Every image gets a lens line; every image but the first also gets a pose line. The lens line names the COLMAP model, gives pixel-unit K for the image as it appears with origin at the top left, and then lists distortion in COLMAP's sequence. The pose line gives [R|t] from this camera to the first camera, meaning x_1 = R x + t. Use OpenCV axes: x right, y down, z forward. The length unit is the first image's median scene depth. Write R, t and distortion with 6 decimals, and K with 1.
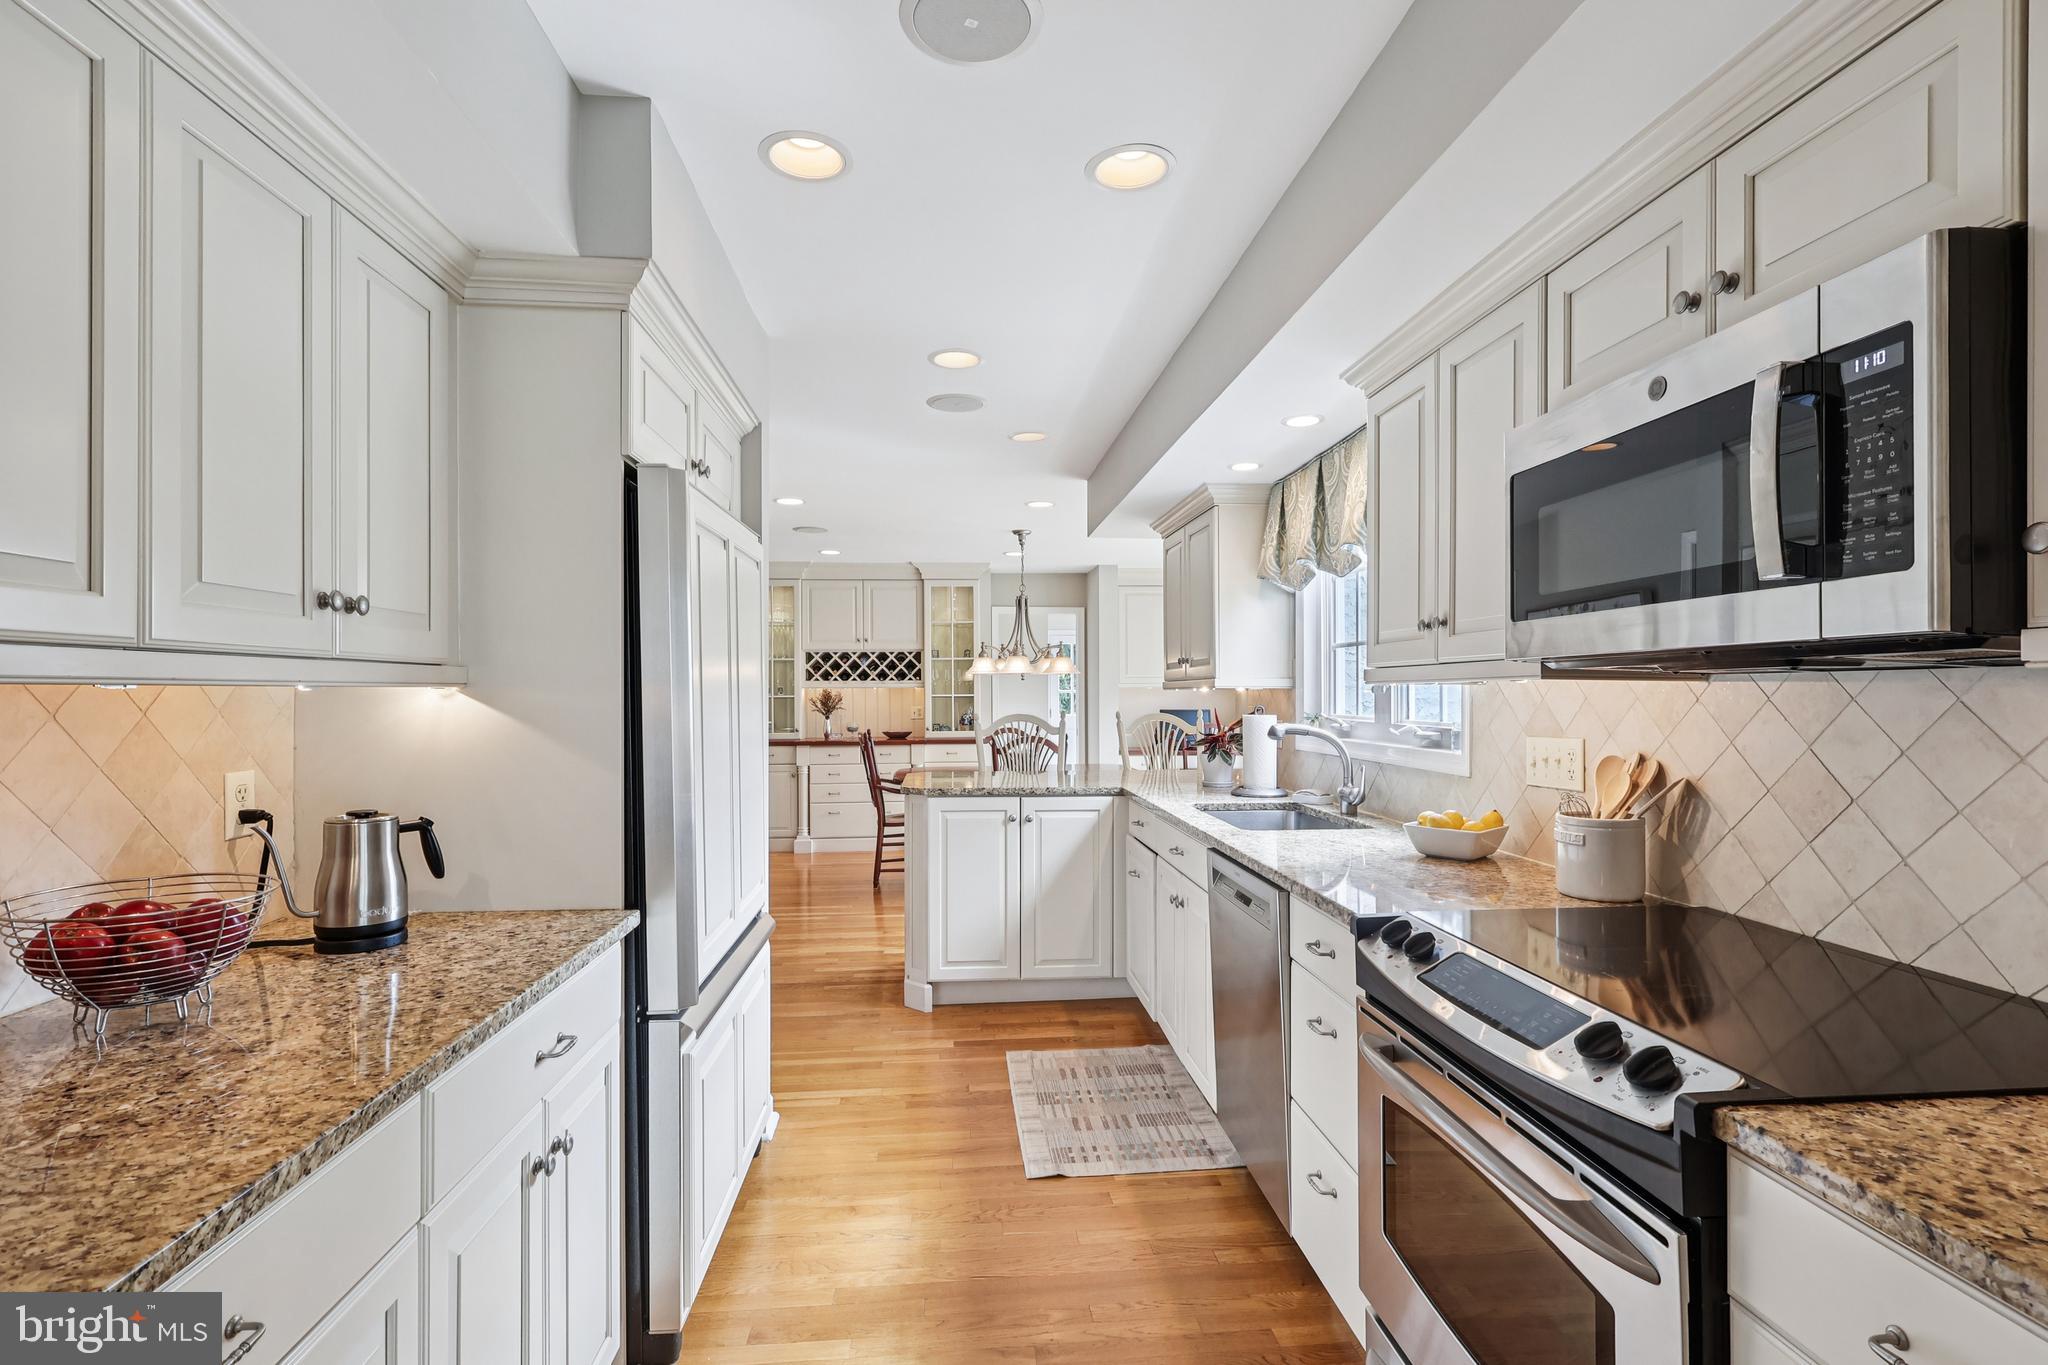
lens RADIAL K [[982.1, 0, 1025.4], [0, 982.1, 691.3], [0, 0, 1]] dist [-0.006199, 0.002840]
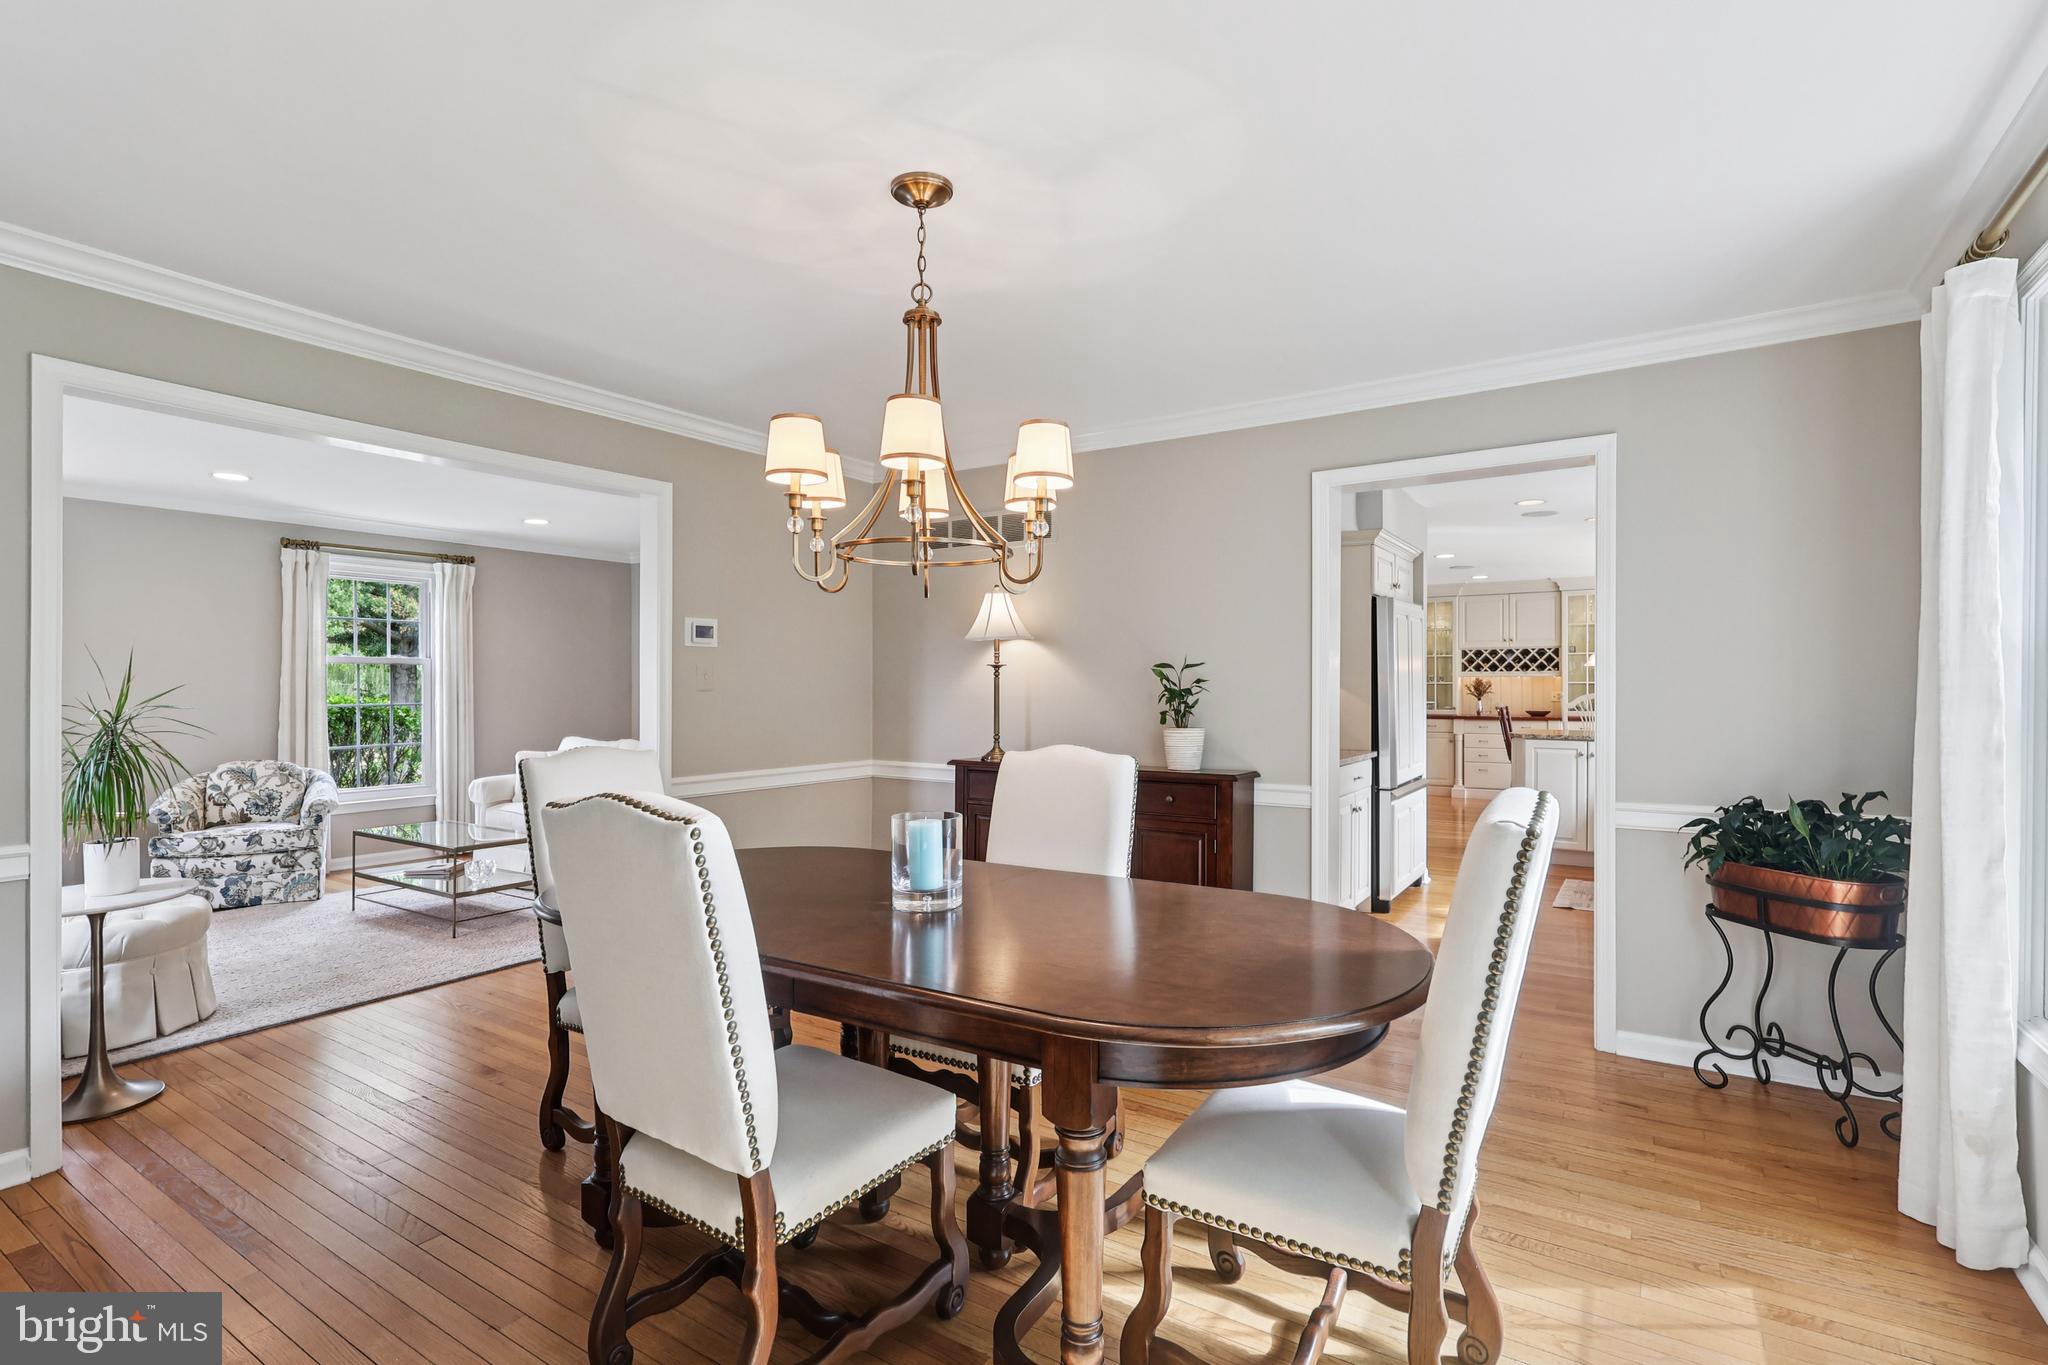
lens RADIAL K [[982.1, 0, 1022.7], [0, 982.1, 683.1], [0, 0, 1]] dist [-0.006199, 0.002840]
pose [[0.791239, 0.003439, -0.611497, 0.119515], [-0.003166, 0.999994, 0.001527, 0.005056], [0.611498, 0.000728, 0.791245, -0.420410]]
